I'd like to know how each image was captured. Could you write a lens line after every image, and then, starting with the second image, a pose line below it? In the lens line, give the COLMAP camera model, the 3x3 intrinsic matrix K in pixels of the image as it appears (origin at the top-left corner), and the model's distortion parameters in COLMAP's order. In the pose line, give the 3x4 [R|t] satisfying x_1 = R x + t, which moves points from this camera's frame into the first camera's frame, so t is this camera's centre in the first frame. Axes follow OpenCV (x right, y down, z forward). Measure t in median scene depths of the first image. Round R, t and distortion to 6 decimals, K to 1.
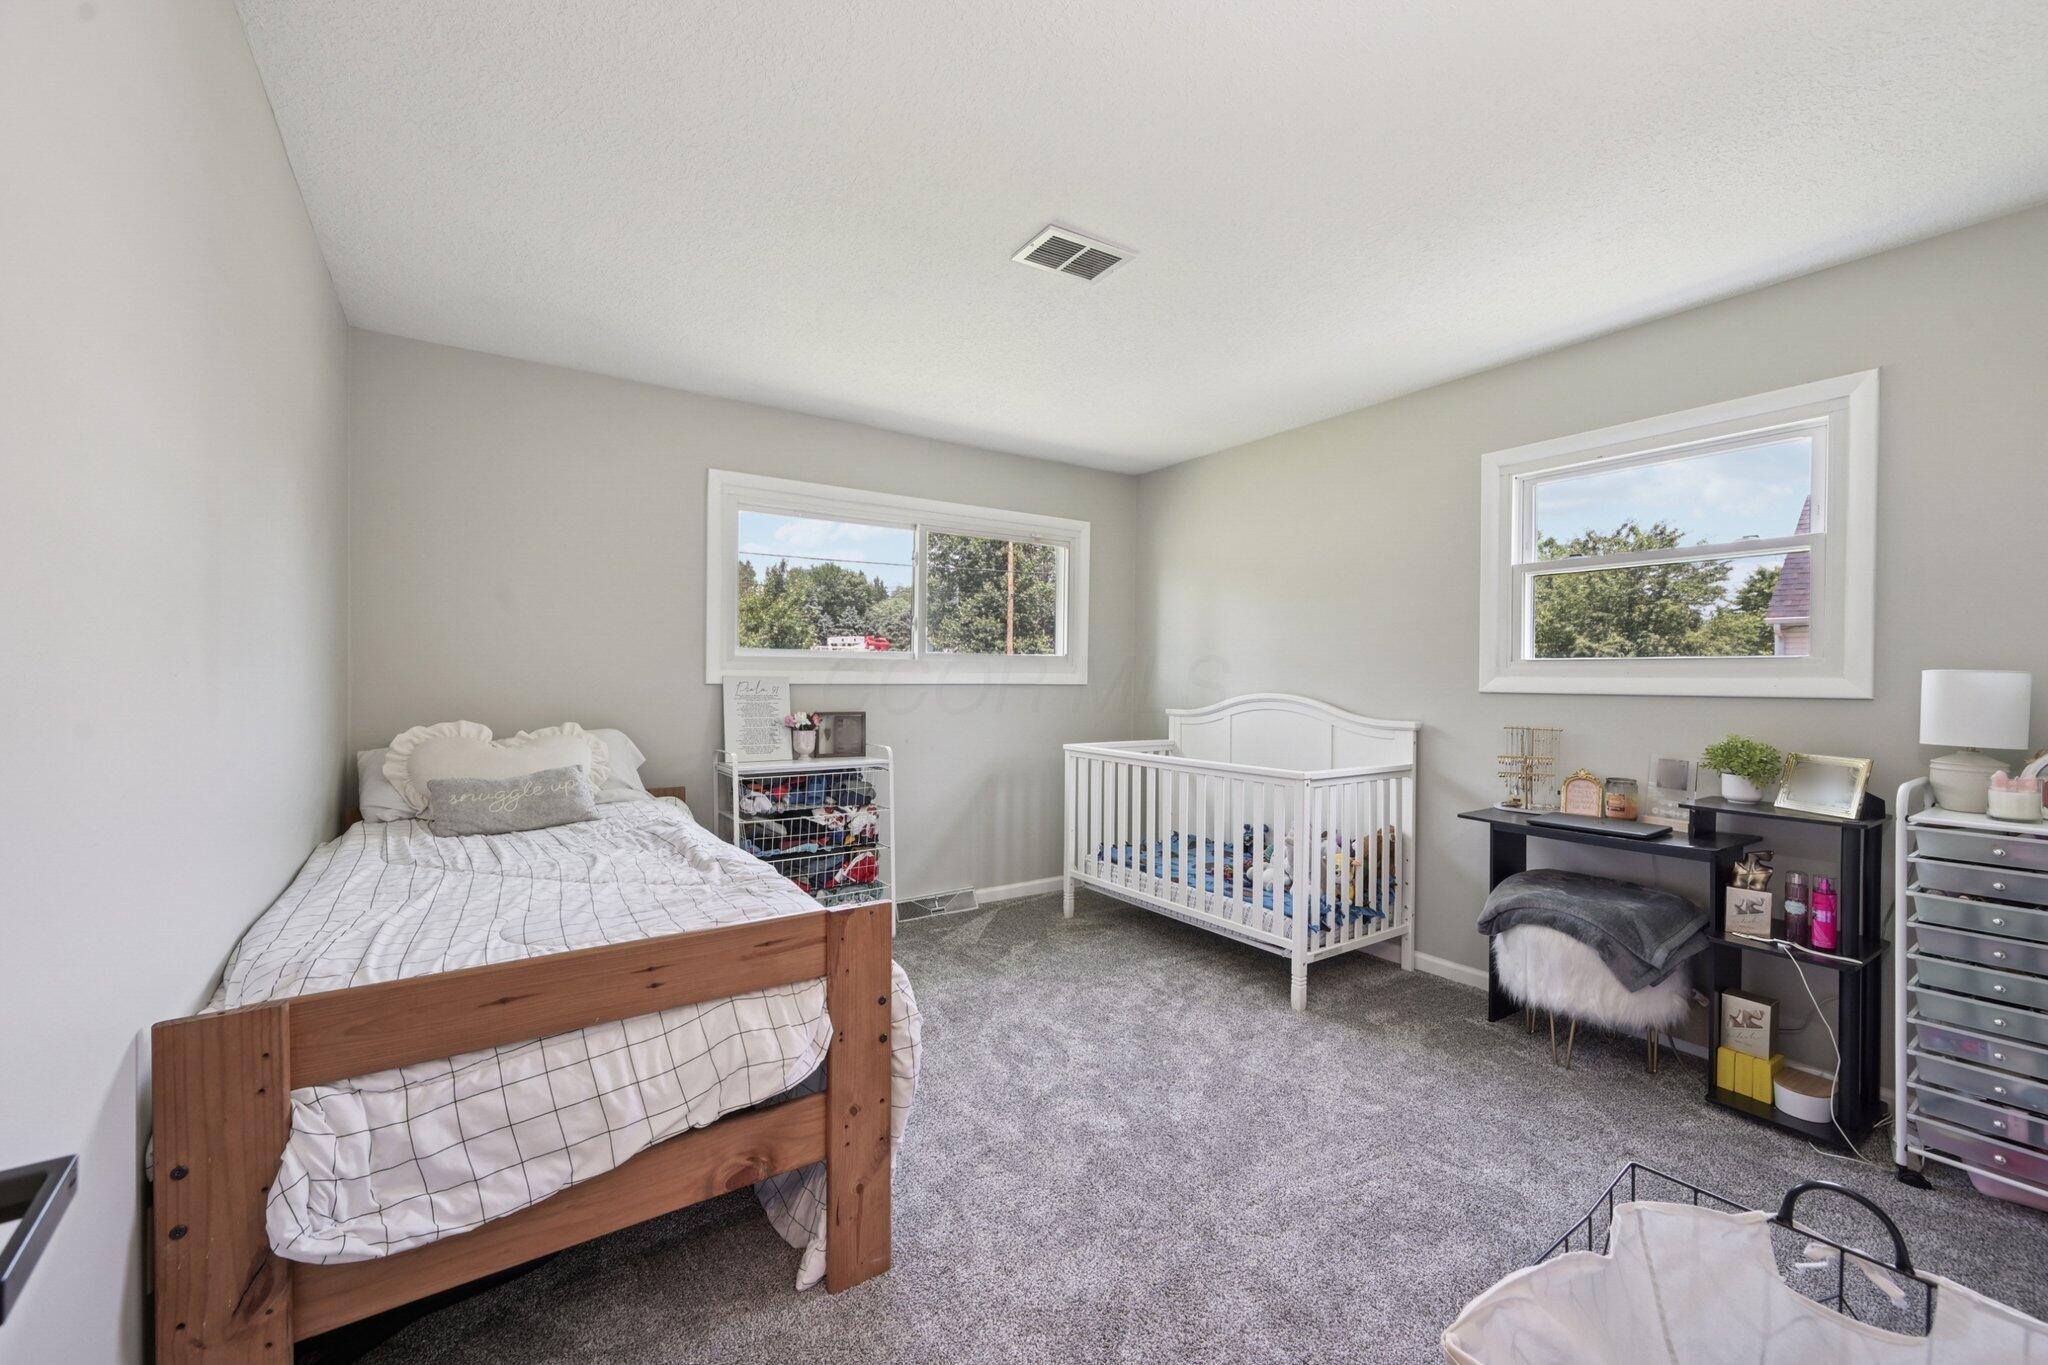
lens RADIAL K [[818.8, 0, 1019.3], [0, 818.8, 701.1], [0, 0, 1]] dist [0.000796, 0.000351]
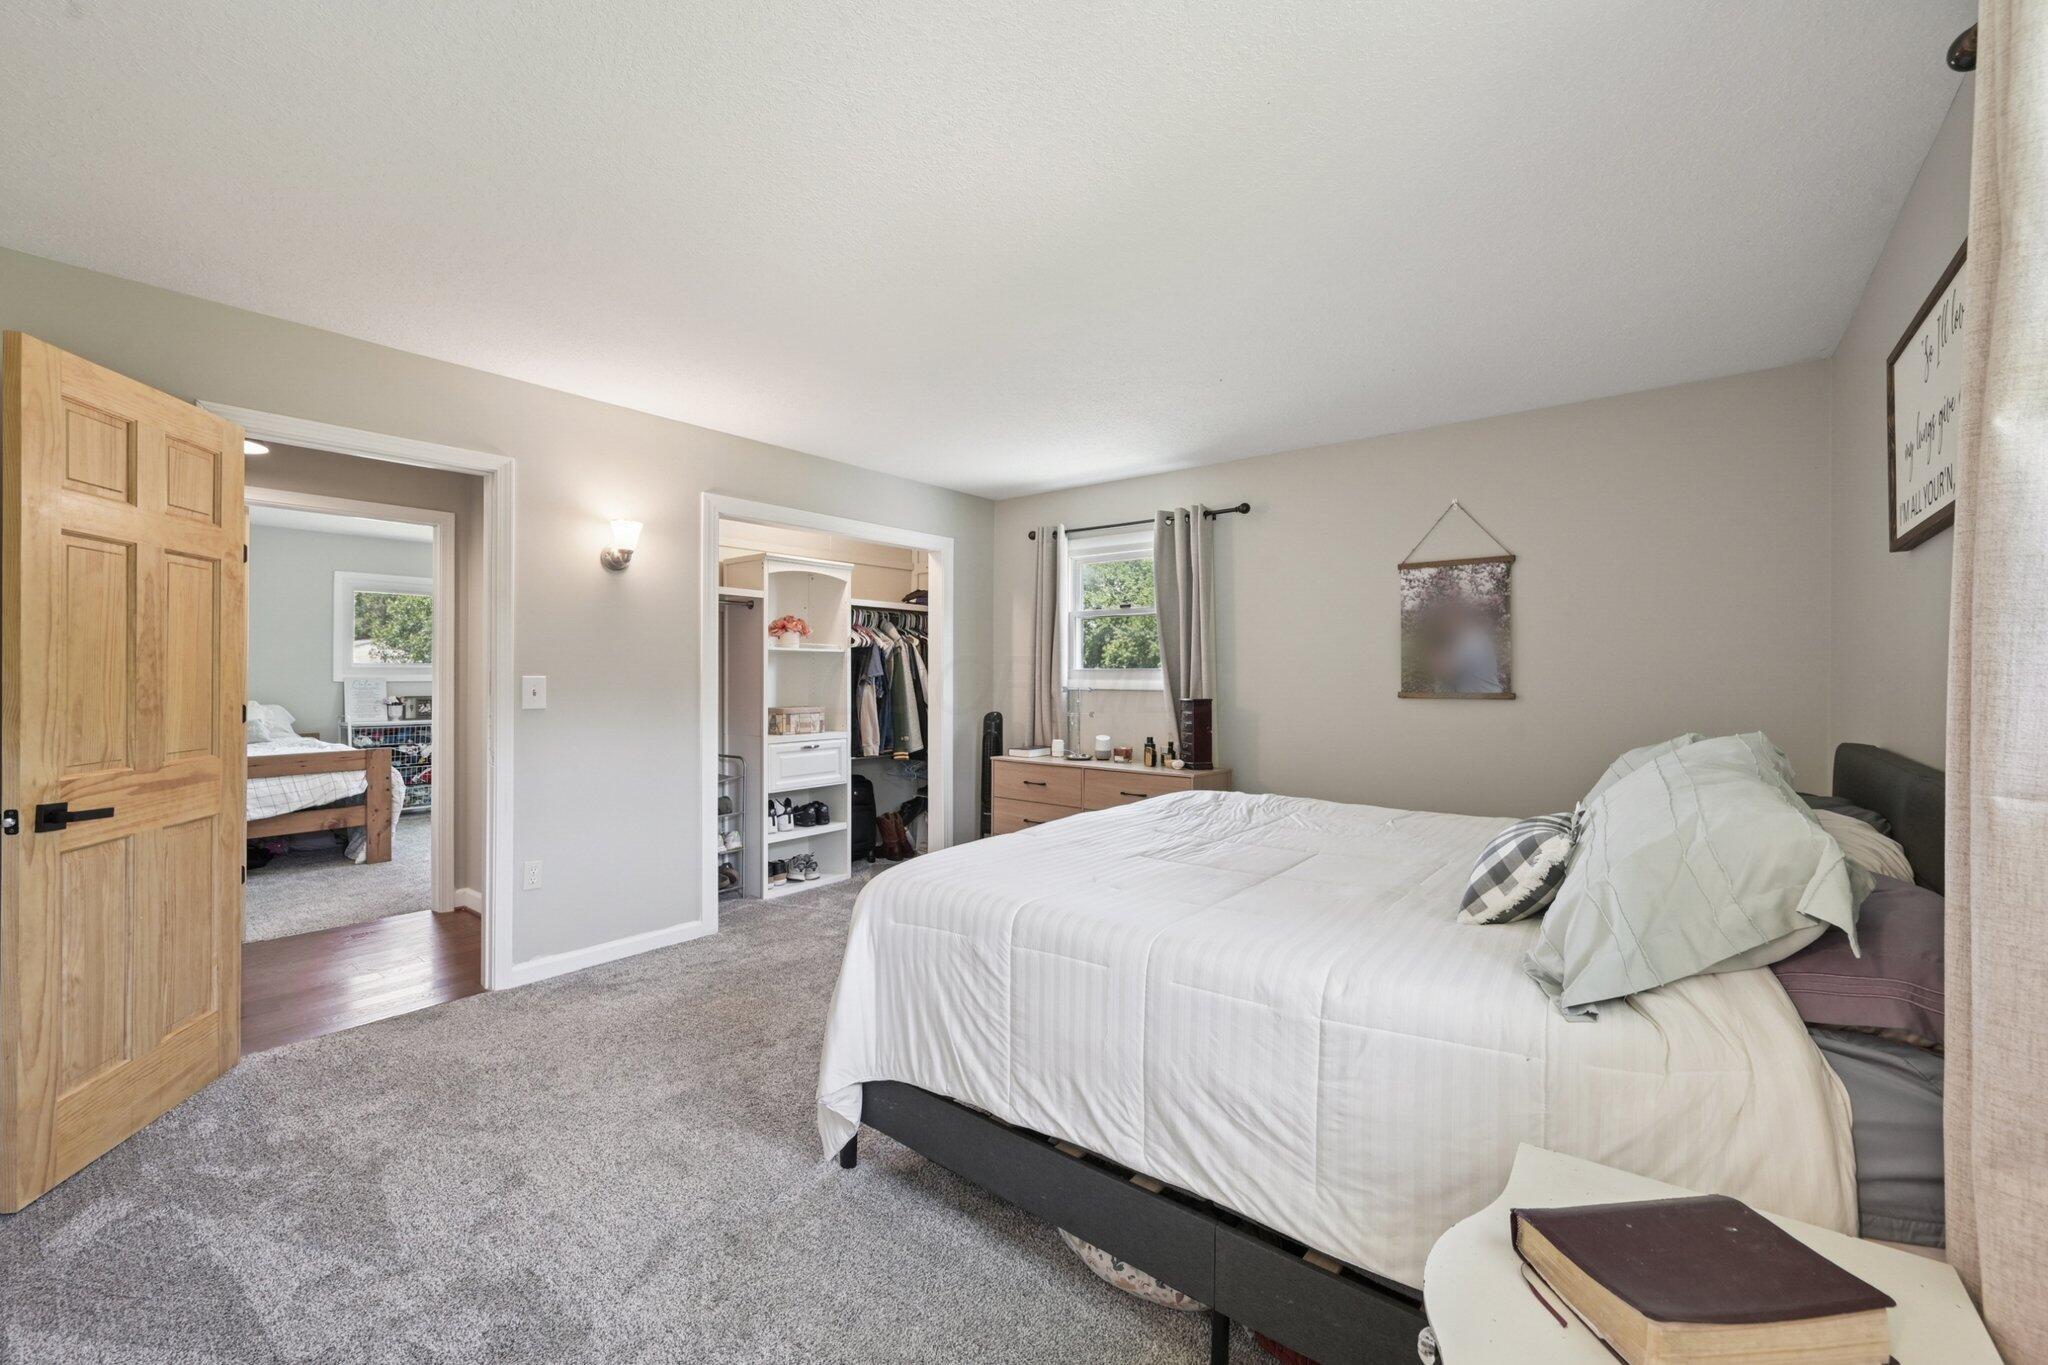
lens RADIAL K [[818.8, 0, 1019.3], [0, 818.8, 701.1], [0, 0, 1]] dist [0.000796, 0.000351]
pose [[0.953591, -0.001458, 0.301100, 0.580612], [0.001122, 0.999999, 0.001290, 0.025738], [-0.301102, -0.000892, 0.953592, -1.333978]]
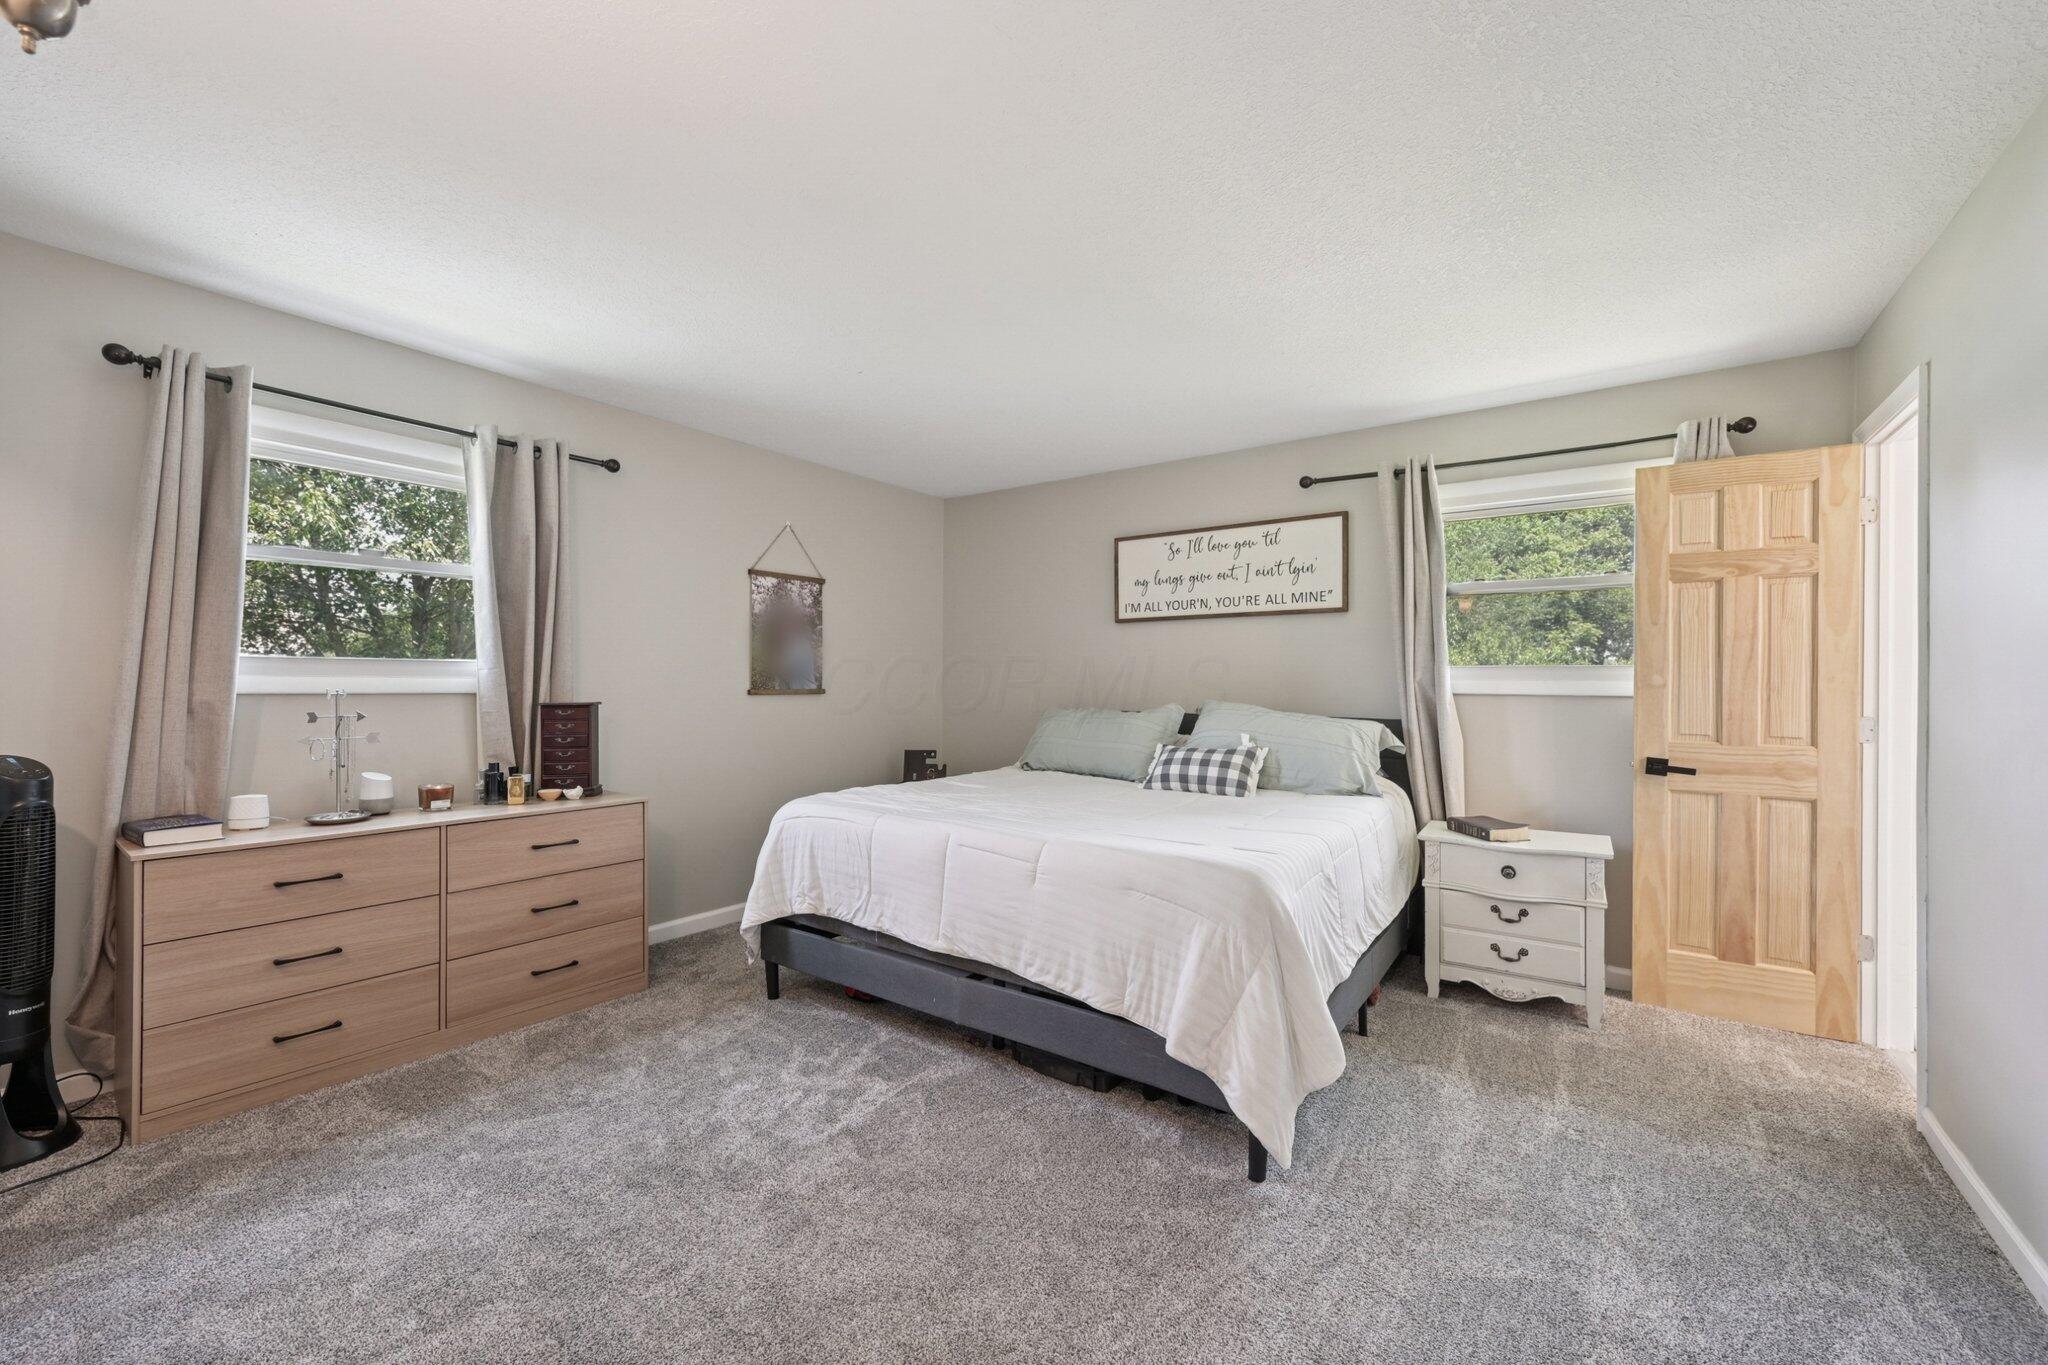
lens RADIAL K [[818.8, 0, 1019.3], [0, 818.8, 701.1], [0, 0, 1]] dist [0.000796, 0.000351]
pose [[-0.343498, -0.019909, 0.938942, -1.480130], [0.023466, 0.999281, 0.029773, -0.071840], [-0.938860, 0.032260, -0.342784, 3.351100]]
